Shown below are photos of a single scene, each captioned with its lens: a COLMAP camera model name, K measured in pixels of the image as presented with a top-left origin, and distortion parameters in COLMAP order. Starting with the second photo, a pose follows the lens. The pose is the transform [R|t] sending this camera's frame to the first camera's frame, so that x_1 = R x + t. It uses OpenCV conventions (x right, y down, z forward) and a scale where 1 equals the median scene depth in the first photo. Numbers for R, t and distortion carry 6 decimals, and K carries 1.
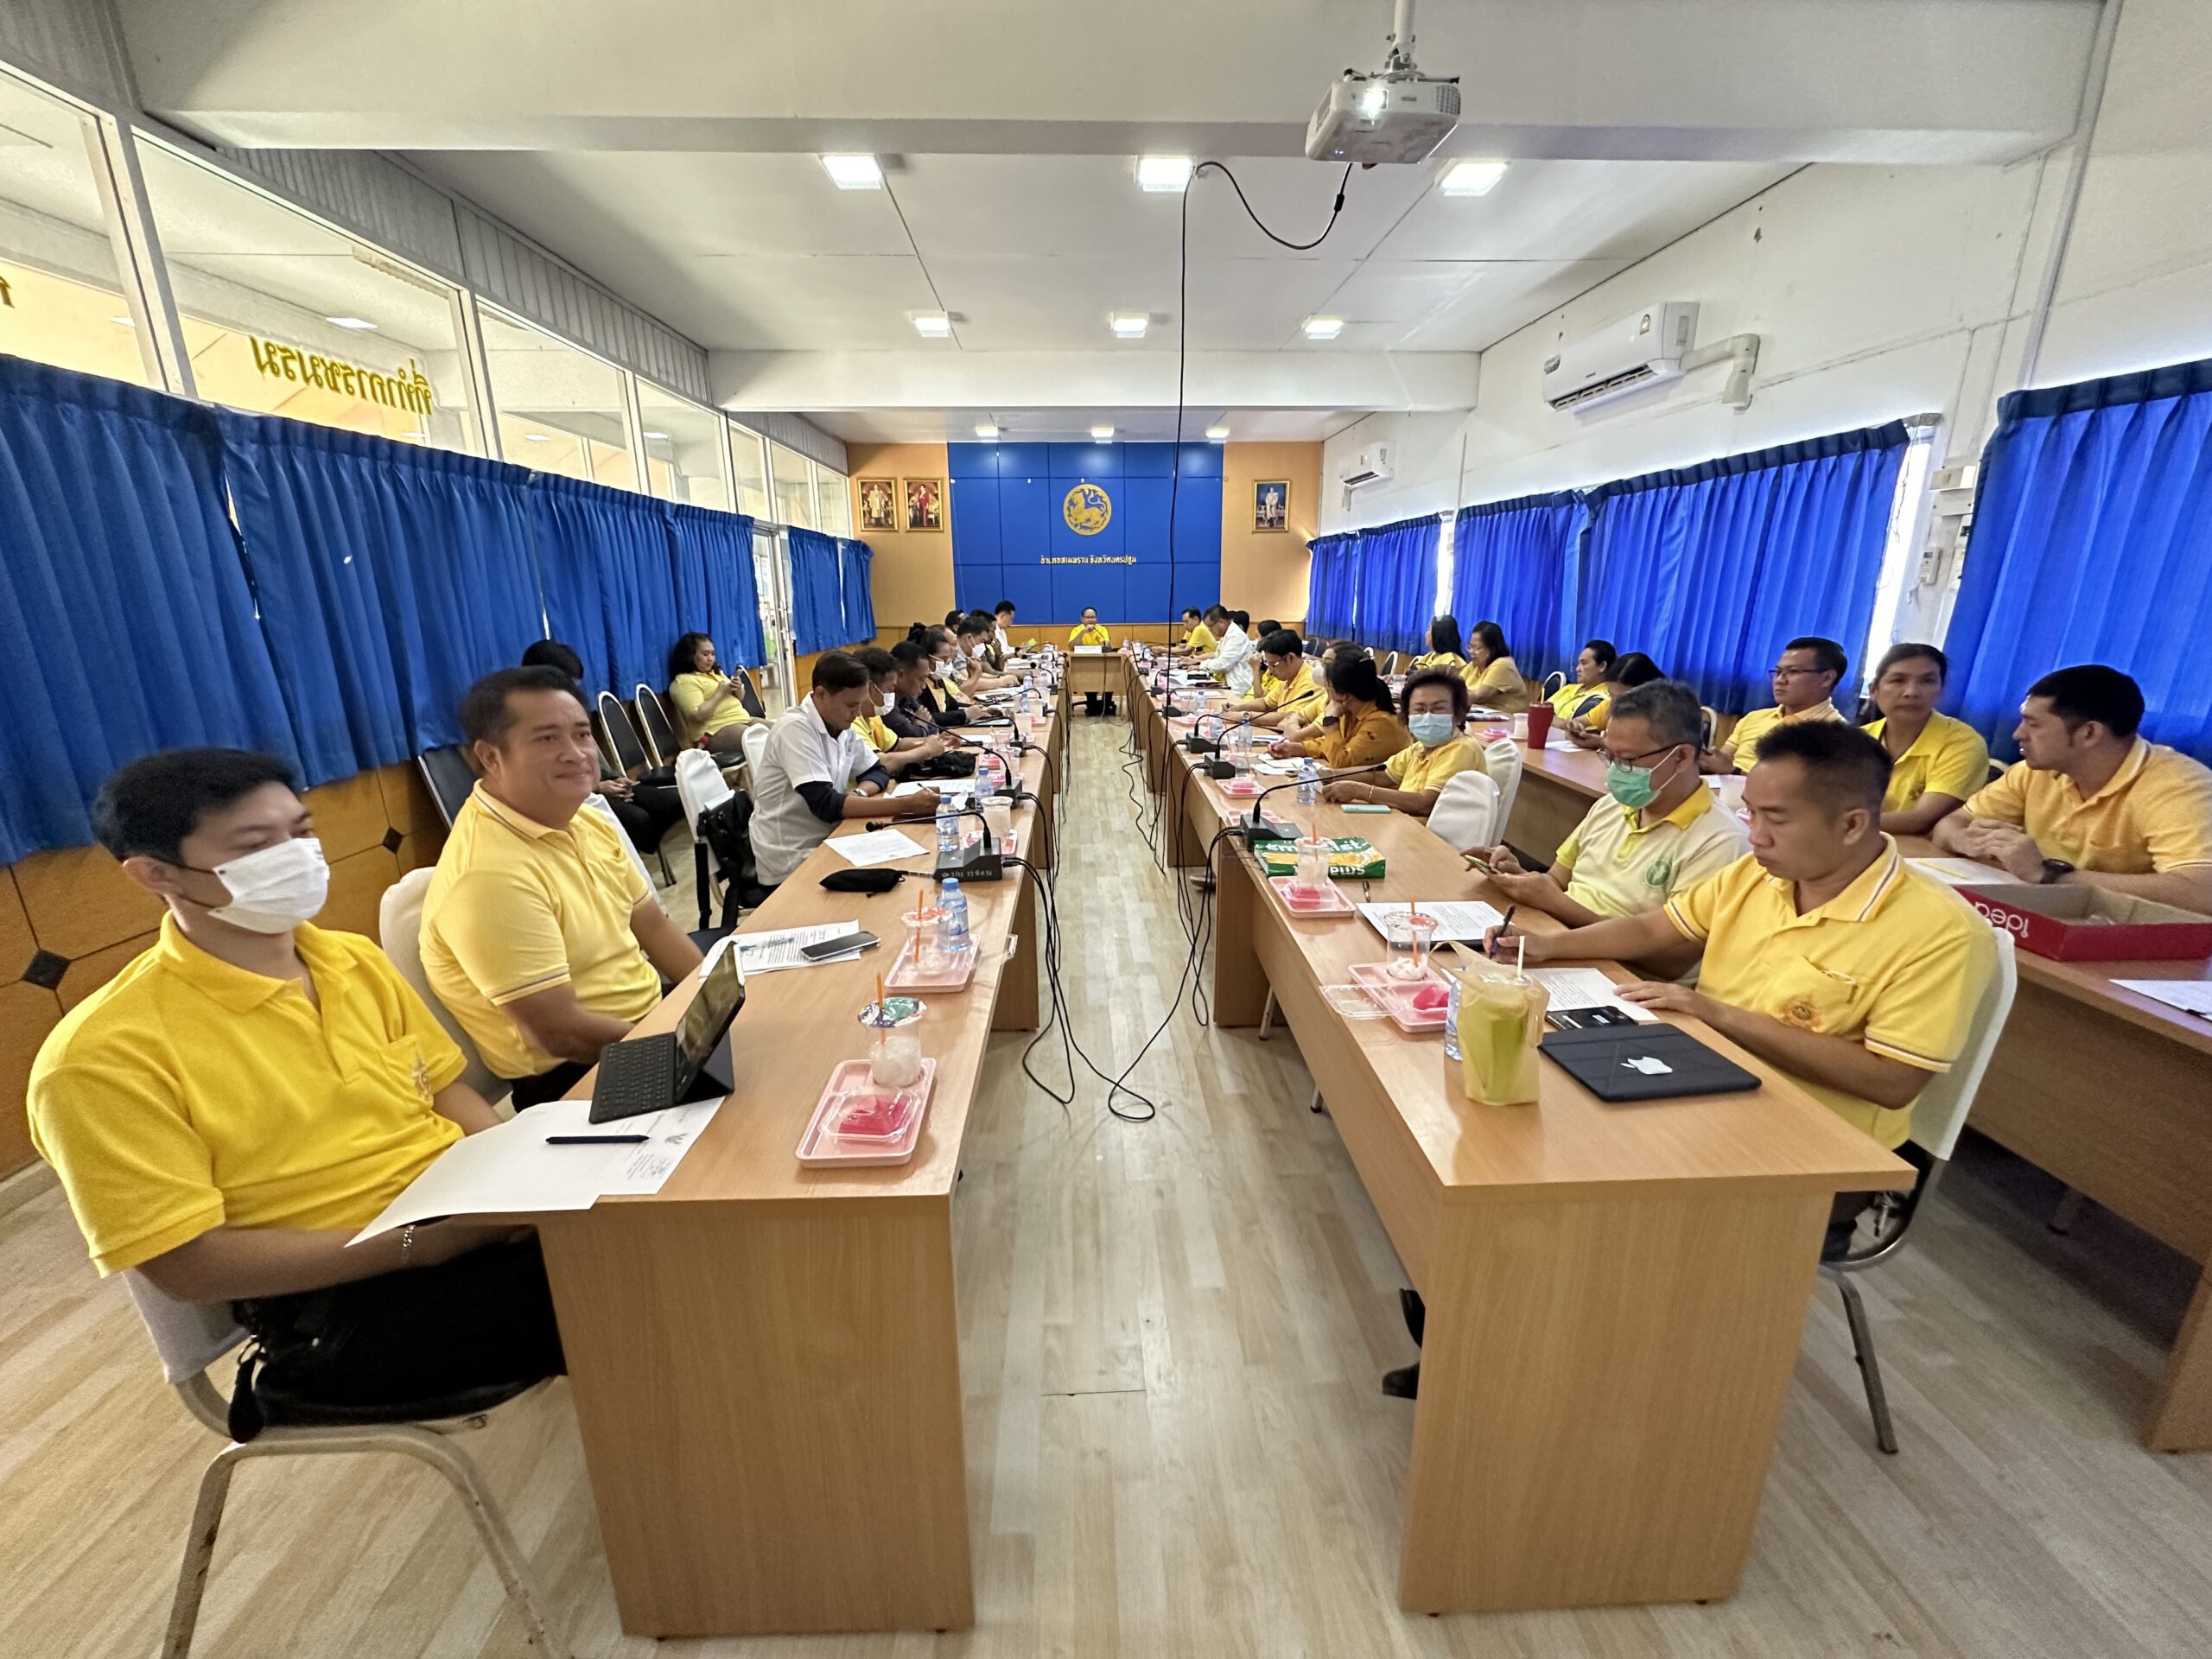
lens RADIAL K [[882.5, 0, 1108.3], [0, 882.5, 827.1], [0, 0, 1]] dist [-0.002942, 0.000133]
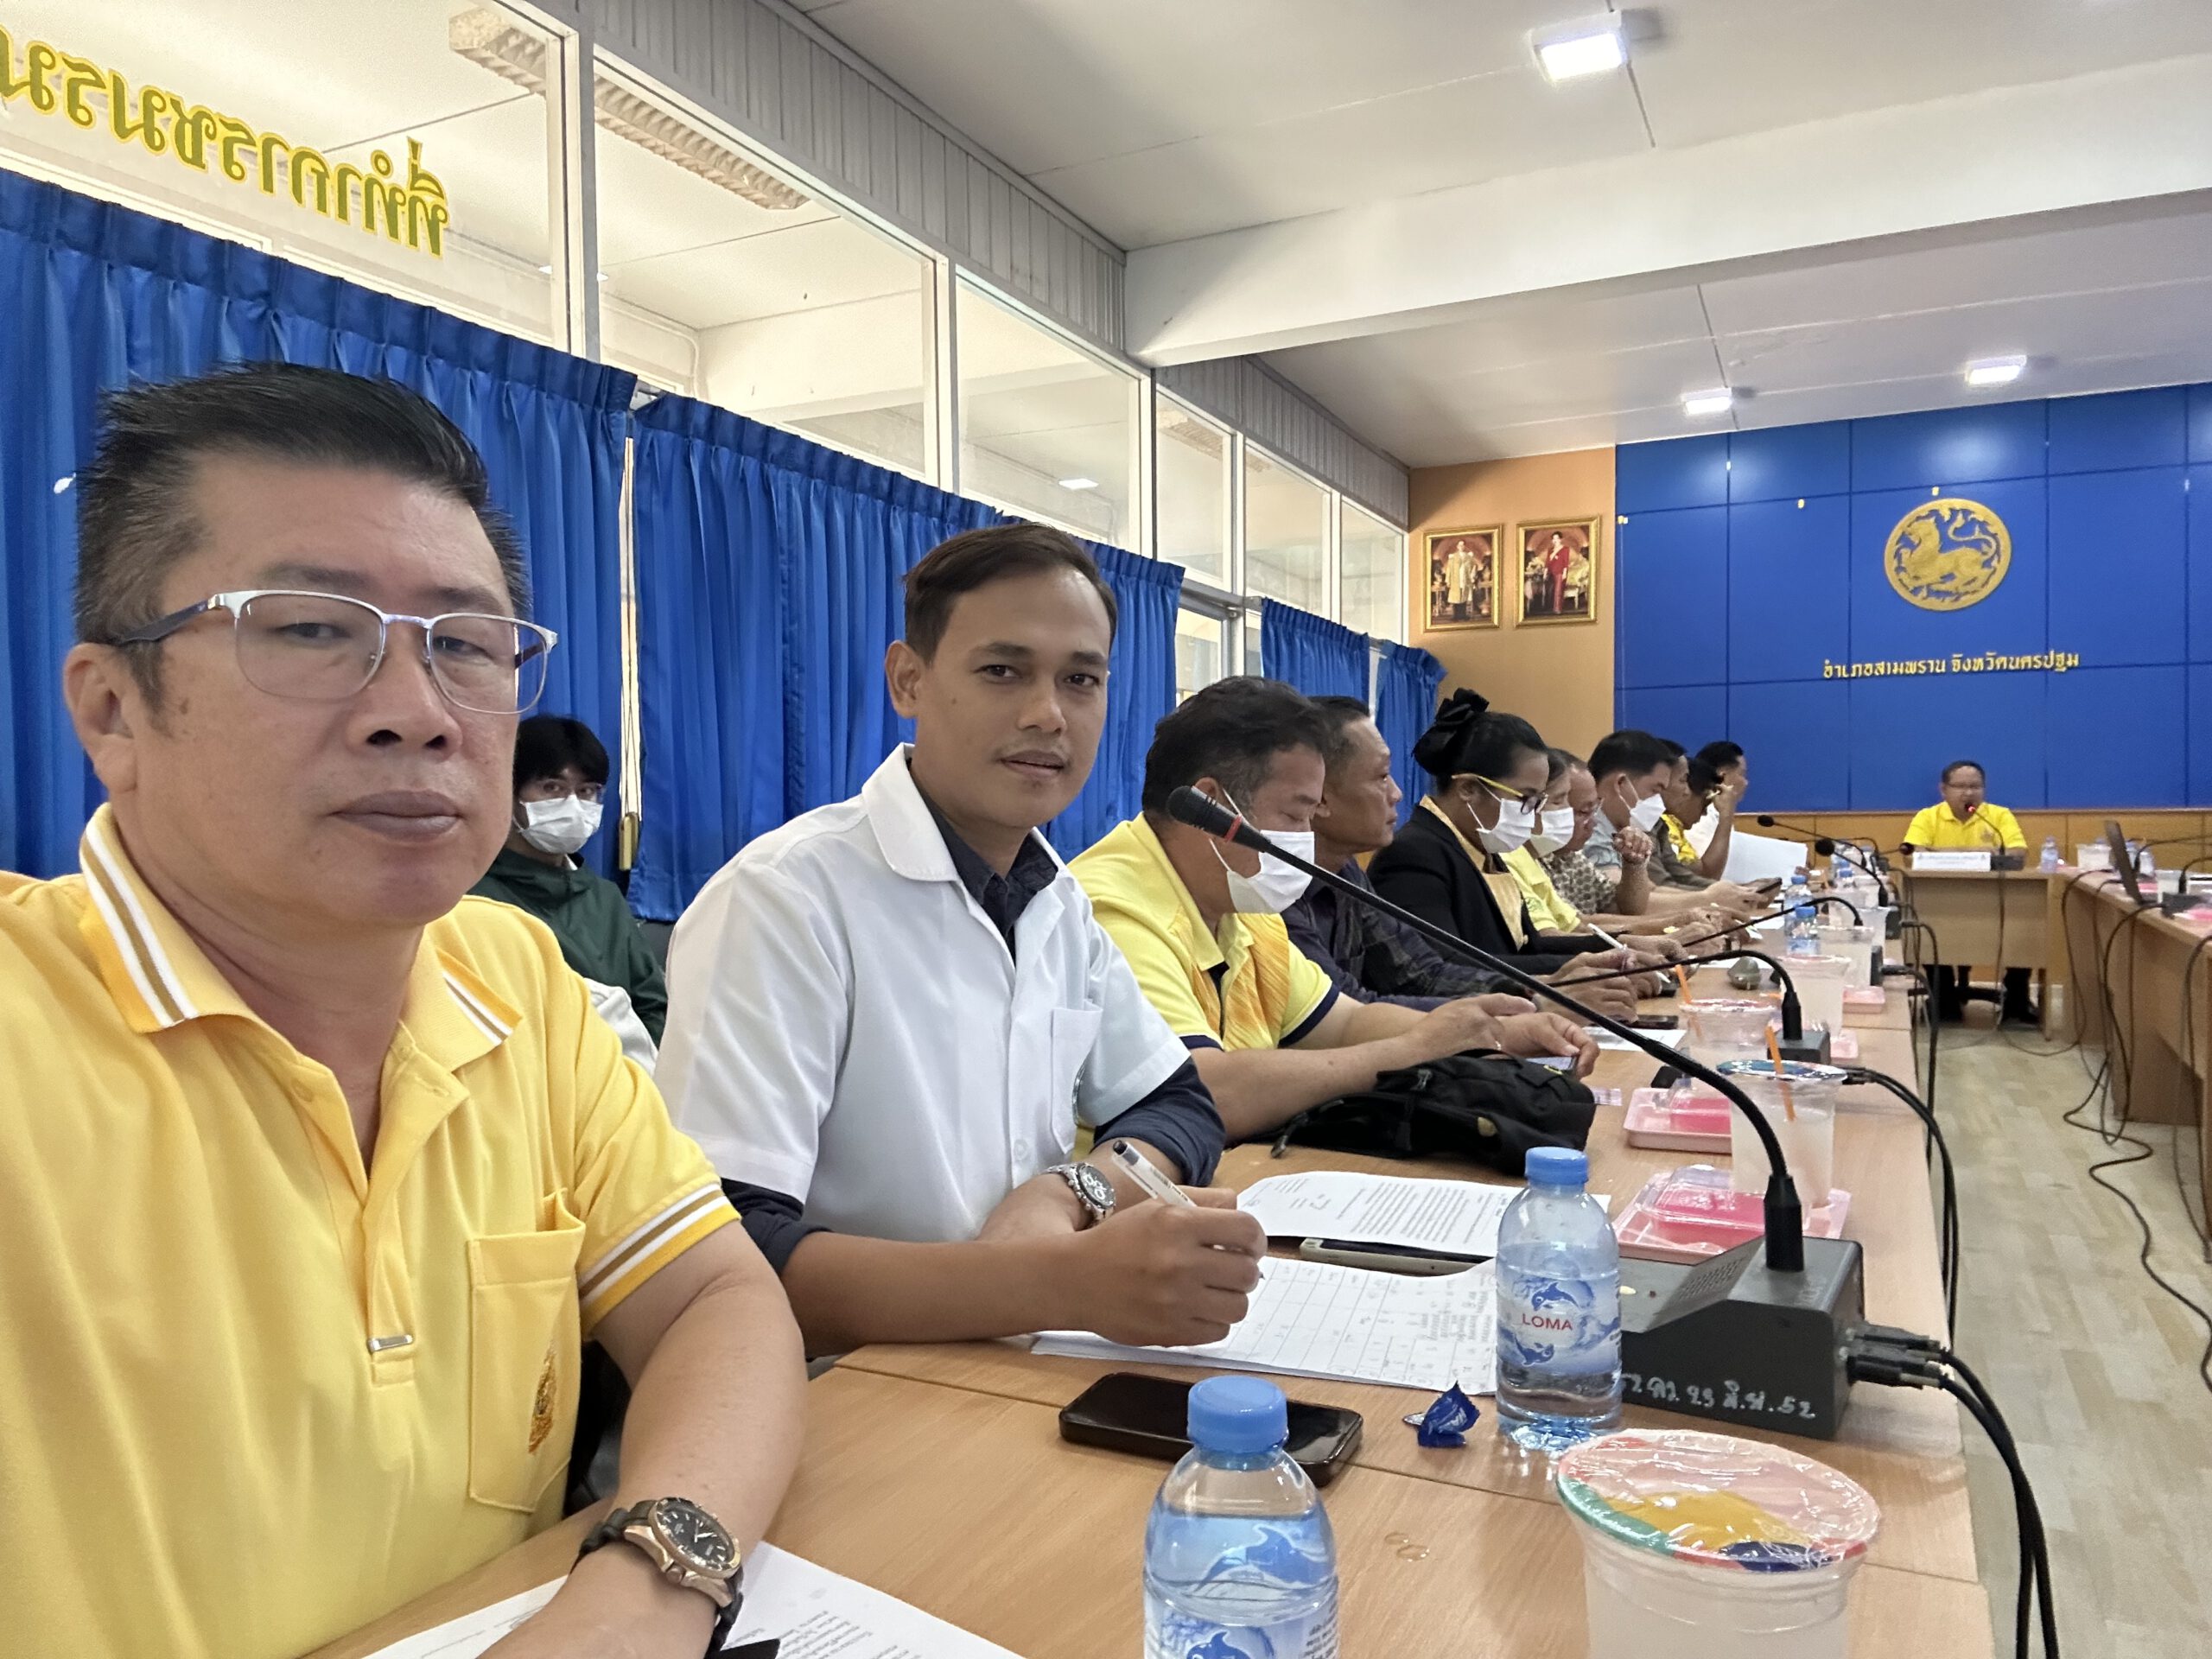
lens RADIAL K [[1547.7, 0, 1092.6], [0, 1547.7, 848.4], [0, 0, 1]] dist [0.074185, -0.076660]
pose [[0.879629, 0.009820, -0.475559, -0.042348], [-0.119841, 0.972110, -0.201593, -0.023624], [0.460317, 0.234319, 0.856273, 0.321640]]
